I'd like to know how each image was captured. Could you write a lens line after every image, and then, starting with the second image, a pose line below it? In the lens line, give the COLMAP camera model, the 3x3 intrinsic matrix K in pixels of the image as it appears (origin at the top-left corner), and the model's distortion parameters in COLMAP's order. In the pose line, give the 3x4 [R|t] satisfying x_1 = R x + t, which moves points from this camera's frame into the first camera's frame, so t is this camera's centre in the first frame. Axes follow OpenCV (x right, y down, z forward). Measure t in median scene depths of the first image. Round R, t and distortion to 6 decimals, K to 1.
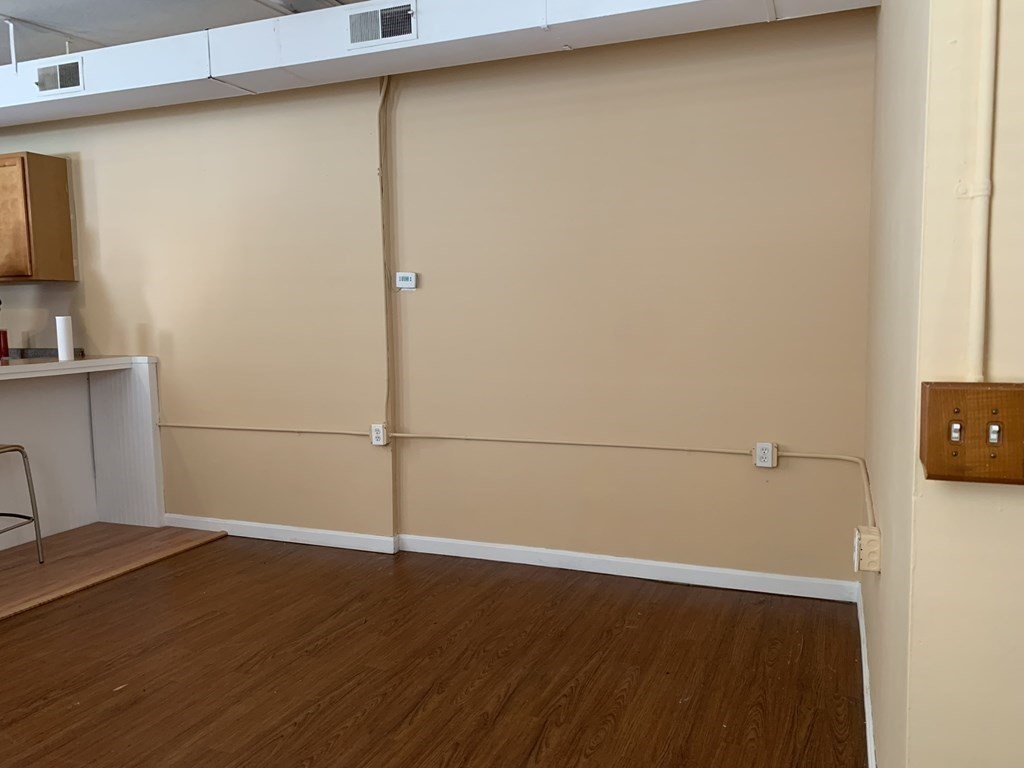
lens RADIAL K [[781.0, 0, 516.6], [0, 781.0, 386.7], [0, 0, 1]] dist [0.032920, -0.035891]
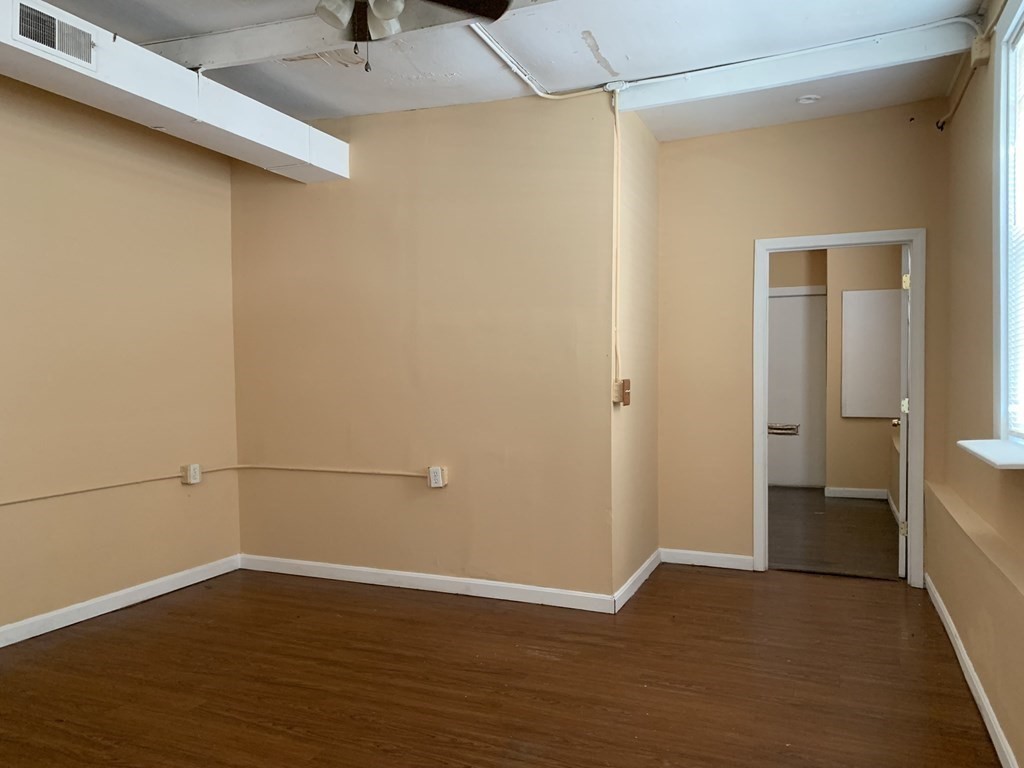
lens RADIAL K [[781.0, 0, 511.6], [0, 781.0, 380.3], [0, 0, 1]] dist [0.032920, -0.035891]
pose [[0.009299, 0.006749, 0.999934, -1.214920], [0.096857, 0.995269, -0.007618, -0.006391], [-0.995255, 0.096922, 0.008601, 0.575335]]
